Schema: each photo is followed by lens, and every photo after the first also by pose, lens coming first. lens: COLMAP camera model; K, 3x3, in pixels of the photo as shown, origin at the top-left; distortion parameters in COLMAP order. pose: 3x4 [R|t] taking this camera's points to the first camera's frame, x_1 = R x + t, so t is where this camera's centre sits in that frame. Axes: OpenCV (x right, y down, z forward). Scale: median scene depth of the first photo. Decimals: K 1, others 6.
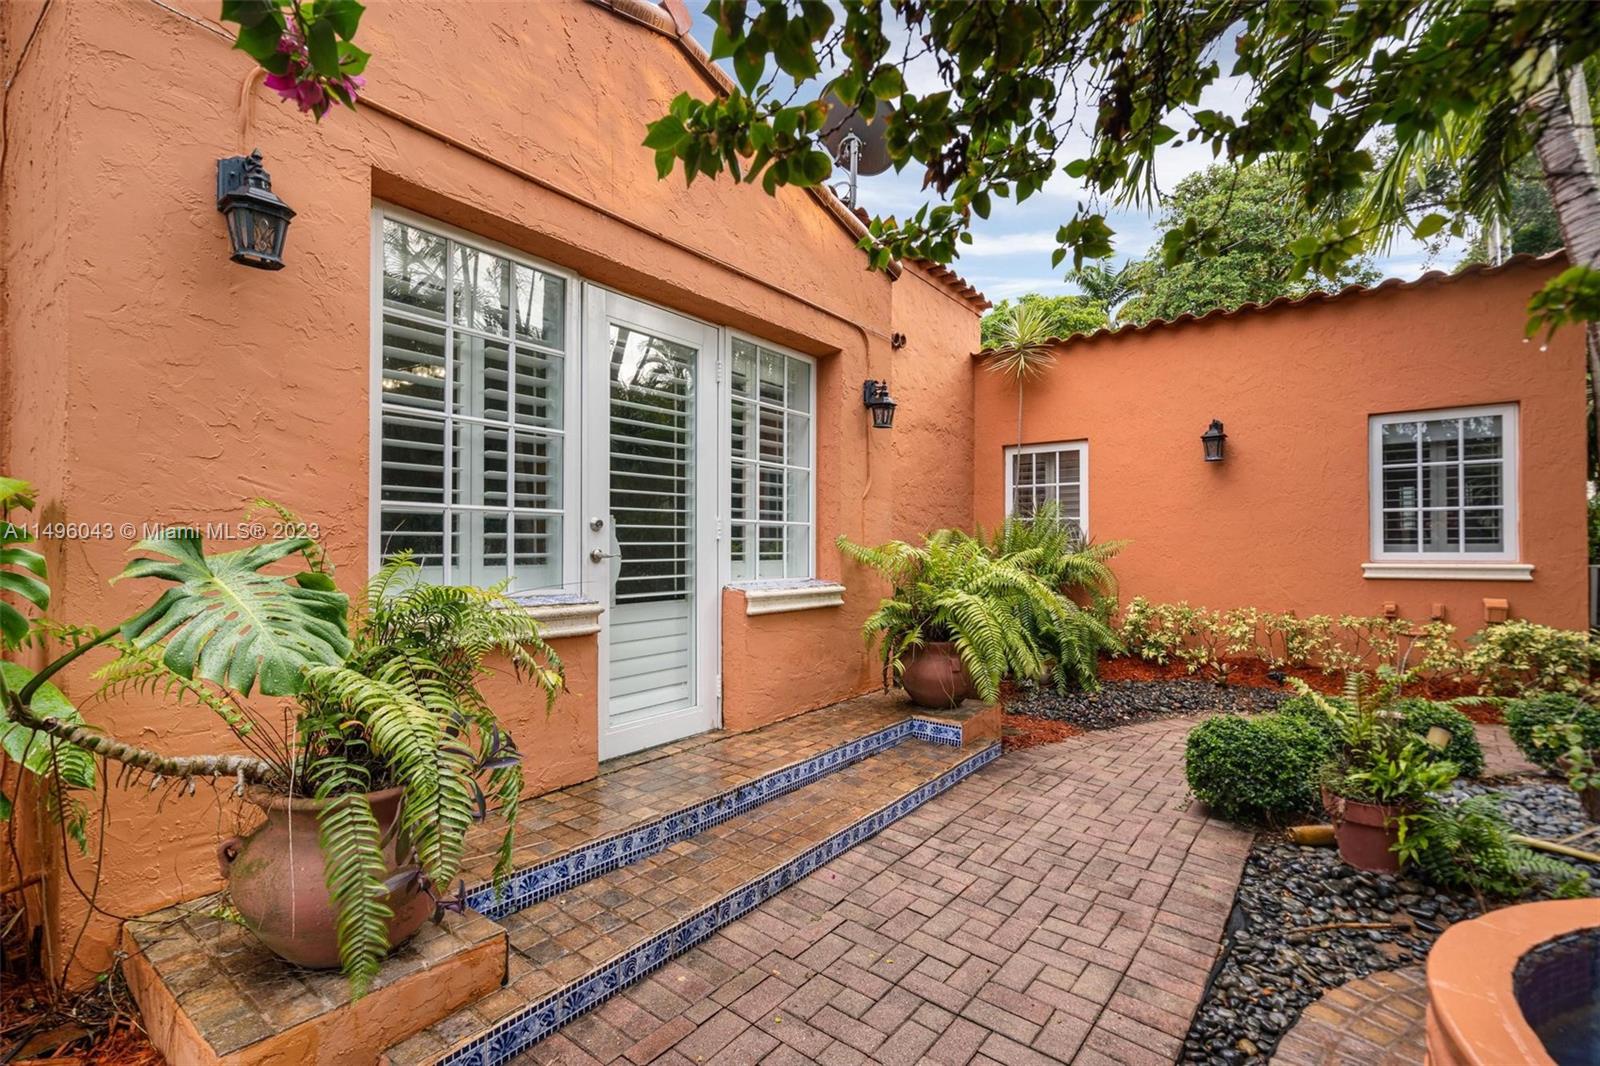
lens RADIAL K [[738.9, 0, 795.8], [0, 738.9, 546.7], [0, 0, 1]] dist [-0.002586, 0.007108]
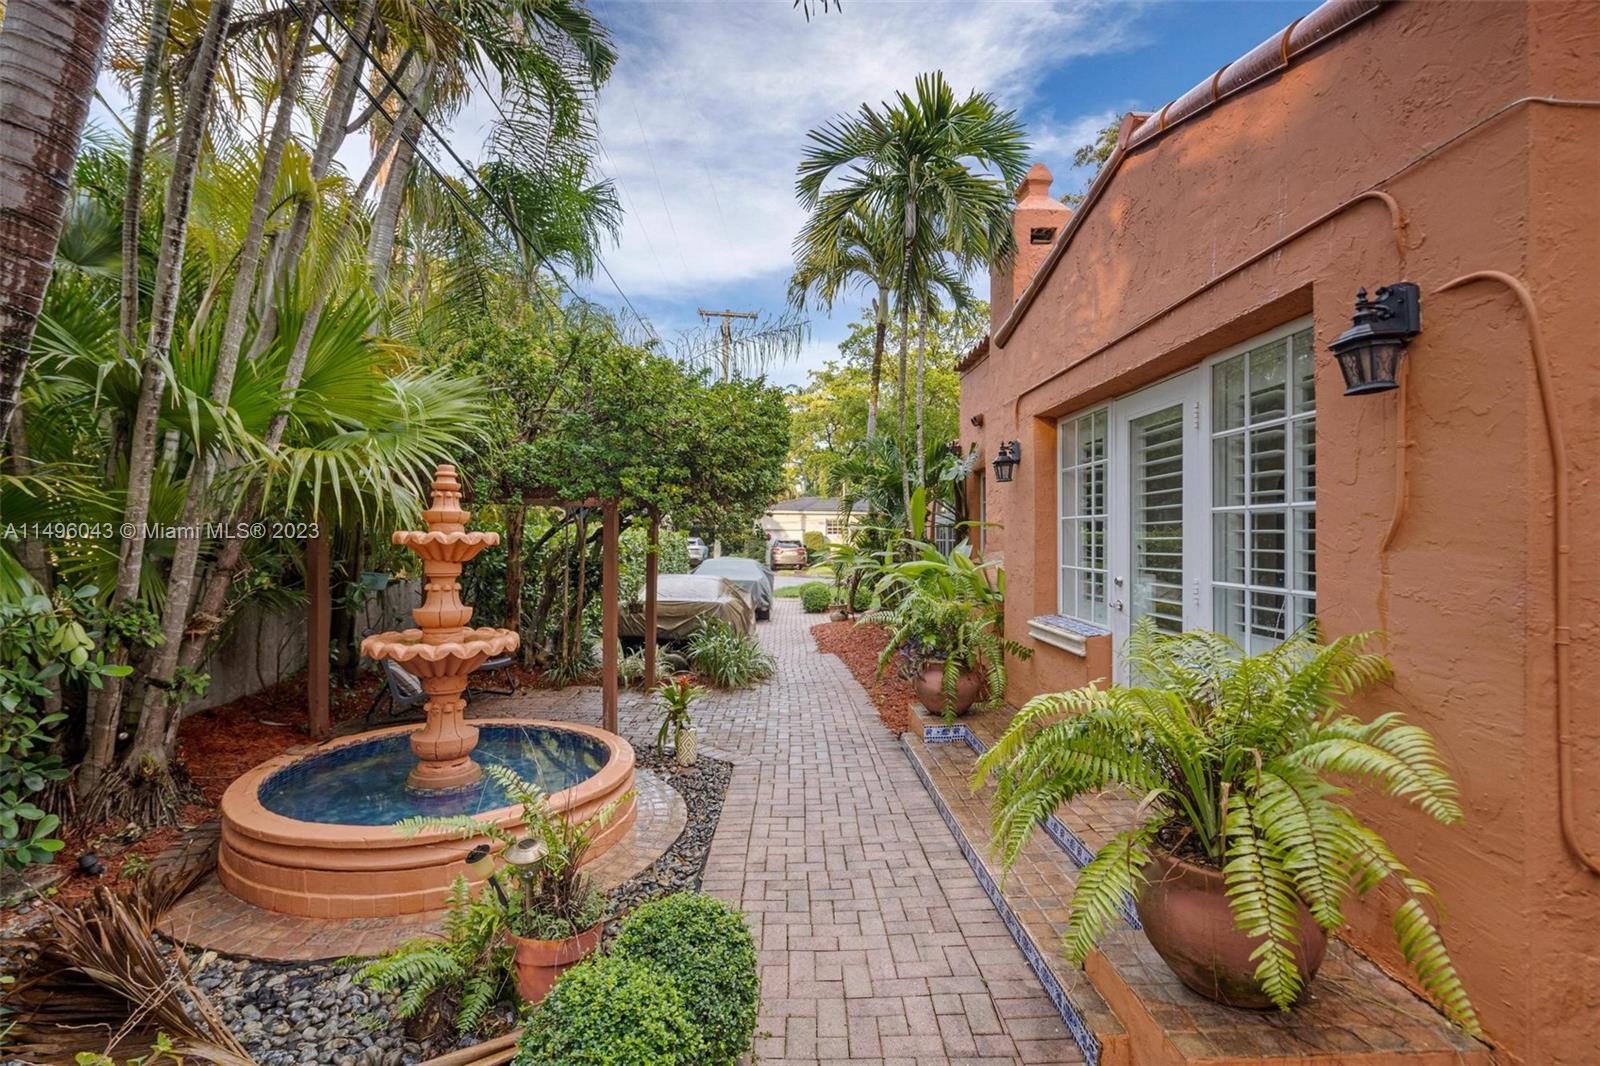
lens RADIAL K [[738.9, 0, 795.8], [0, 738.9, 546.7], [0, 0, 1]] dist [-0.002586, 0.007108]
pose [[-0.793575, 0.003157, -0.608465, 0.533171], [0.002536, 0.999995, 0.001881, -0.053114], [0.608467, -0.000051, -0.793579, 0.916413]]
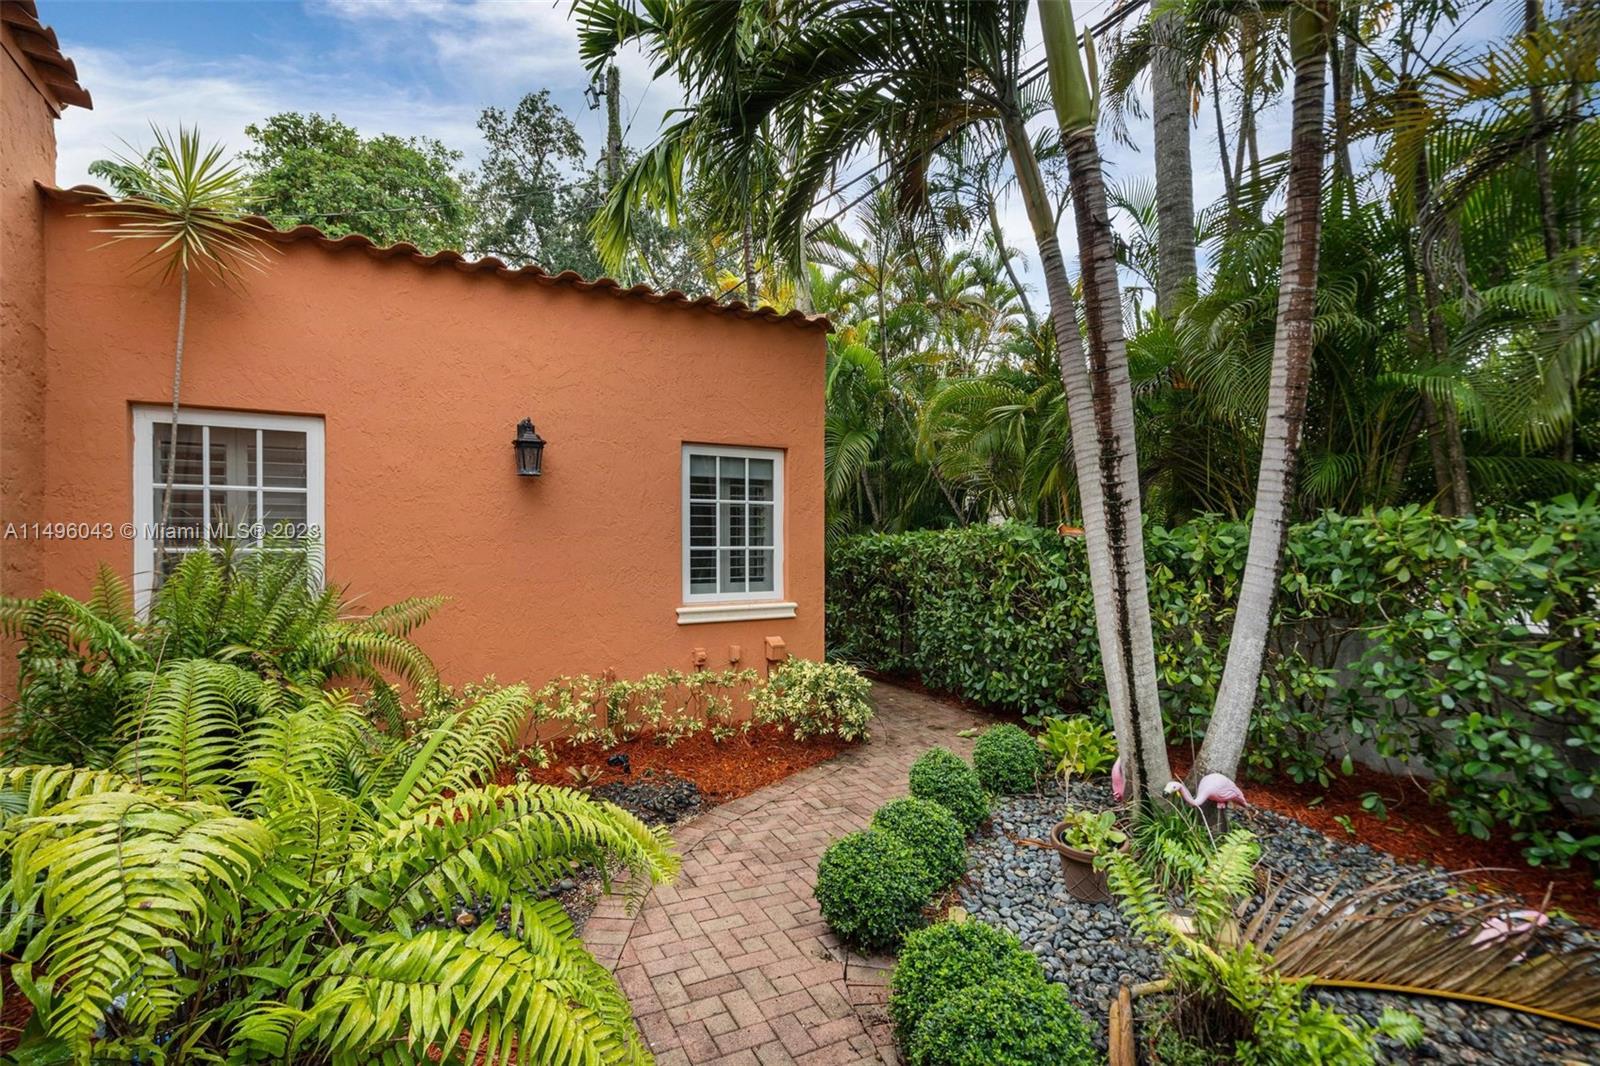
lens RADIAL K [[738.9, 0, 795.8], [0, 738.9, 546.7], [0, 0, 1]] dist [-0.002586, 0.007108]
pose [[0.413688, -0.002041, 0.910416, 0.016818], [-0.003885, 0.999984, 0.004007, -0.057702], [-0.910410, -0.005195, 0.413673, 0.525479]]
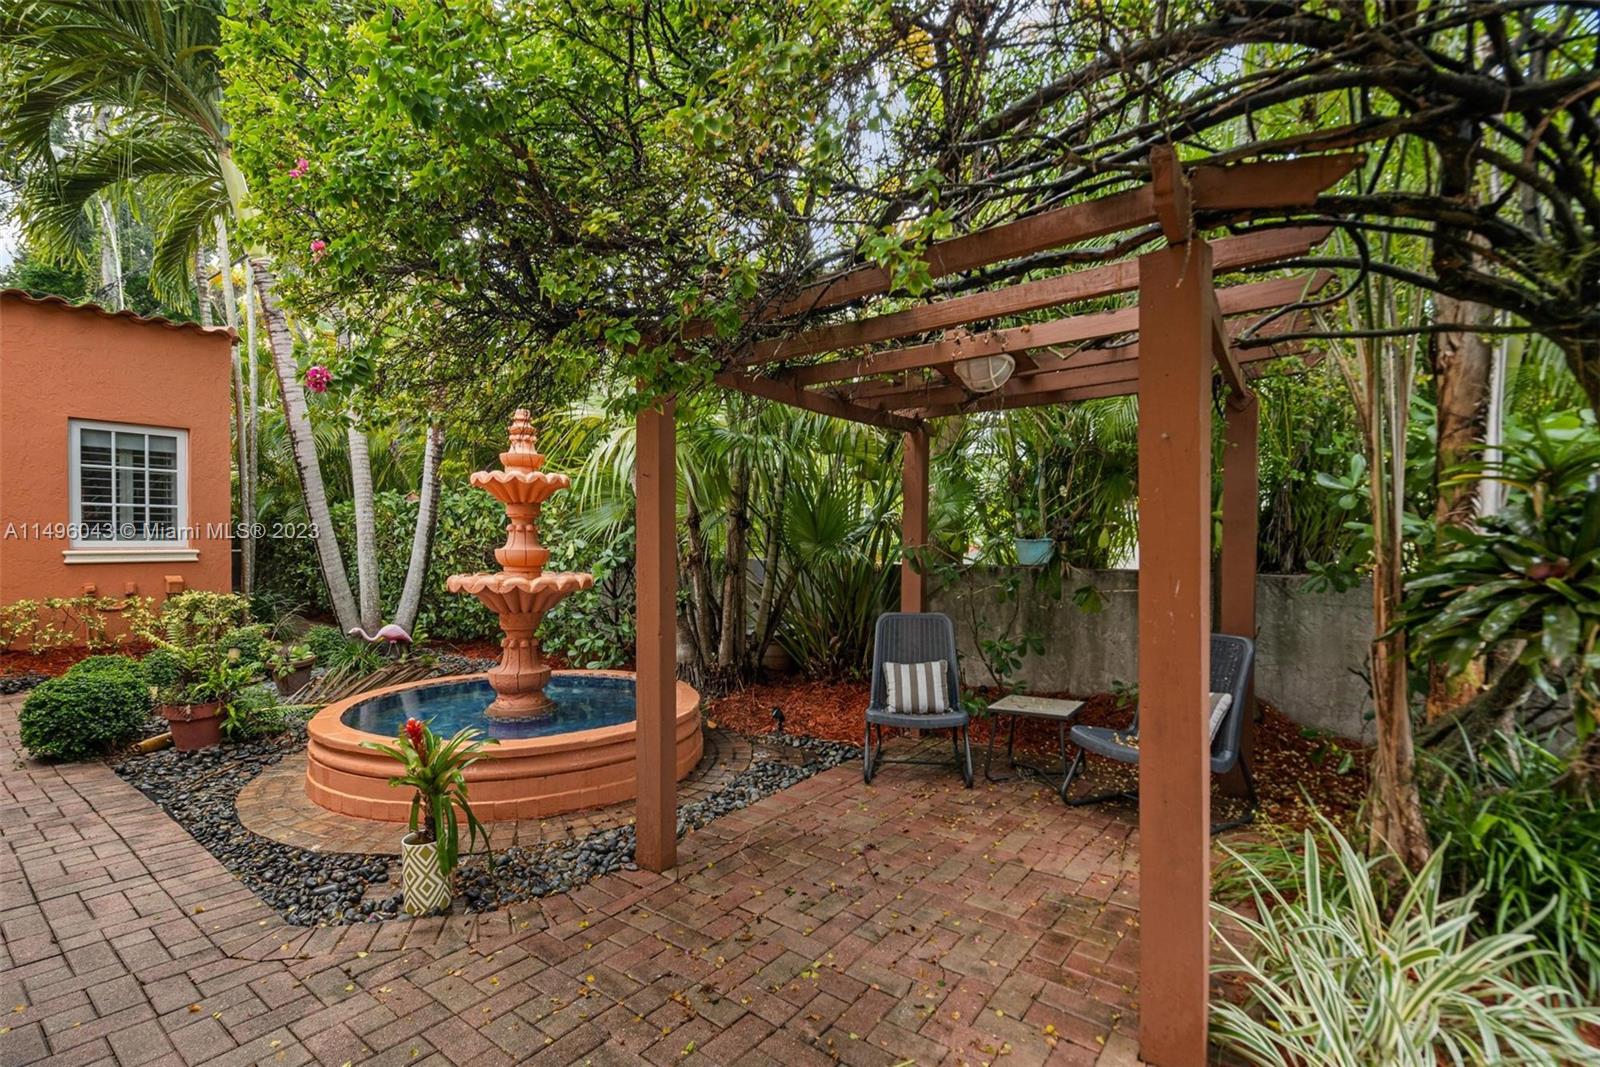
lens RADIAL K [[729.8, 0, 789.2], [0, 729.8, 544.5], [0, 0, 1]] dist [-0.002533, 0.000087]
pose [[0.001286, -0.003914, 0.999992, -0.339639], [-0.005367, 0.999978, 0.003920, 0.003377], [-0.999985, -0.005372, 0.001265, -0.095063]]
